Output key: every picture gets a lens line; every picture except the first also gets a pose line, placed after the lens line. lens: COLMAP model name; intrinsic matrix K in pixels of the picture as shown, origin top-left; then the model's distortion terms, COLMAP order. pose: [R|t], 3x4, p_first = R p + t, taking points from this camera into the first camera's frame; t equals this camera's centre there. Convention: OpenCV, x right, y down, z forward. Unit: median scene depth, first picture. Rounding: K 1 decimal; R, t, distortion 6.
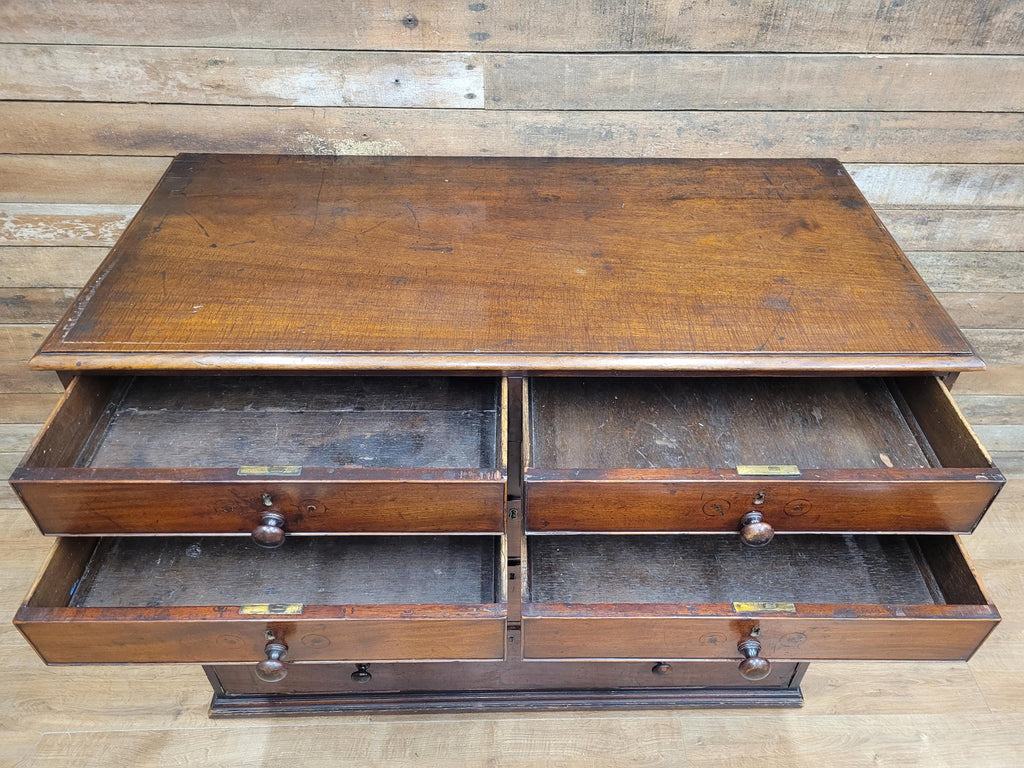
lens RADIAL K [[764.9, 0, 529.3], [0, 764.9, 374.1], [0, 0, 1]] dist [0.056683, -0.047094]
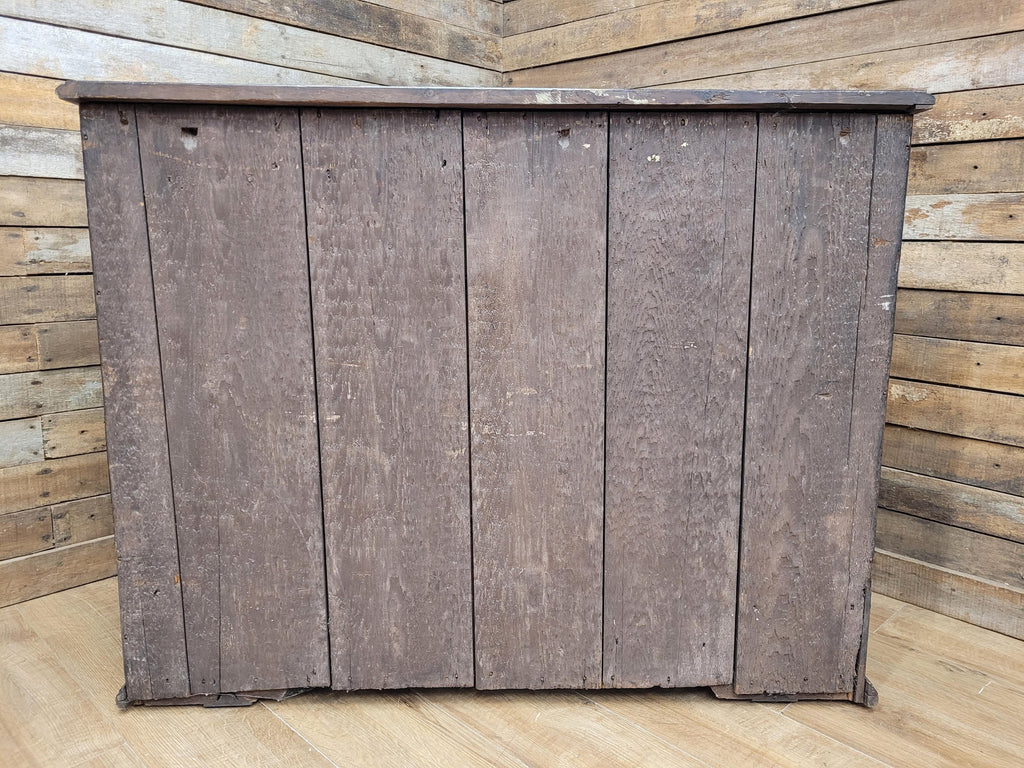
lens RADIAL K [[764.9, 0, 513.4], [0, 764.9, 376.1], [0, 0, 1]] dist [0.056683, -0.047094]
pose [[0.690235, 0.121916, -0.713240, 0.154575], [-0.481683, 0.812978, -0.327182, 0.677235], [0.539960, 0.569388, 0.619871, 0.192068]]
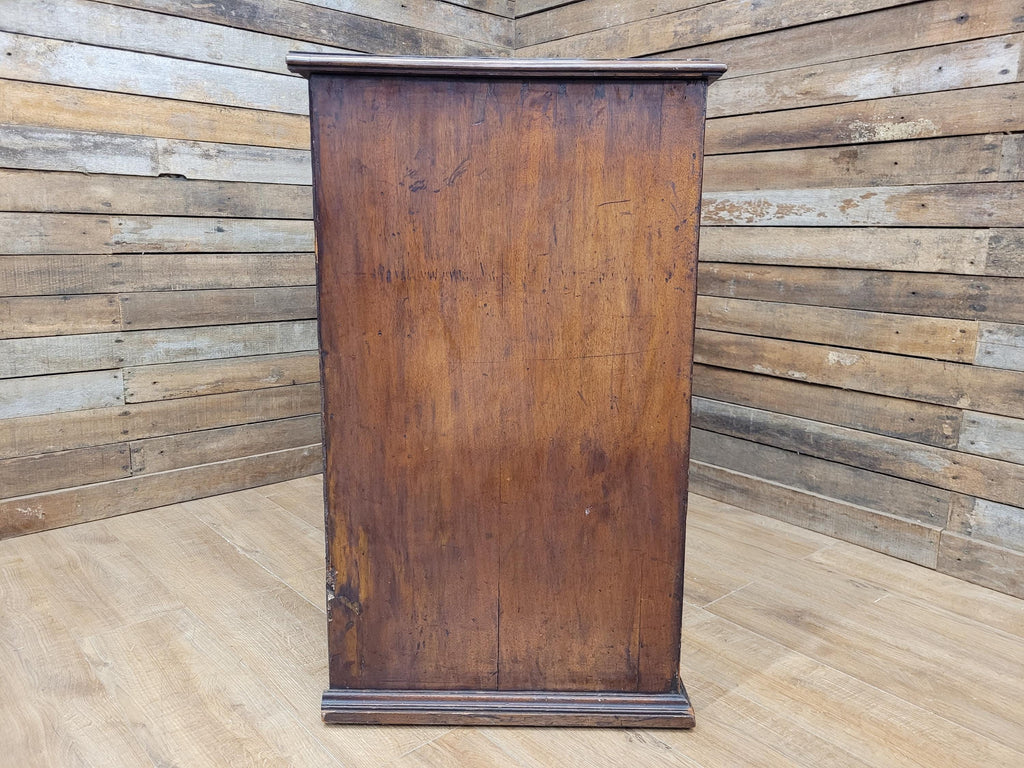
lens RADIAL K [[764.9, 0, 515.2], [0, 764.9, 380.1], [0, 0, 1]] dist [0.056683, -0.047094]
pose [[0.640289, 0.138065, -0.755624, 0.409241], [-0.512842, 0.809191, -0.286711, 0.744855], [0.571860, 0.571094, 0.588921, 0.146865]]
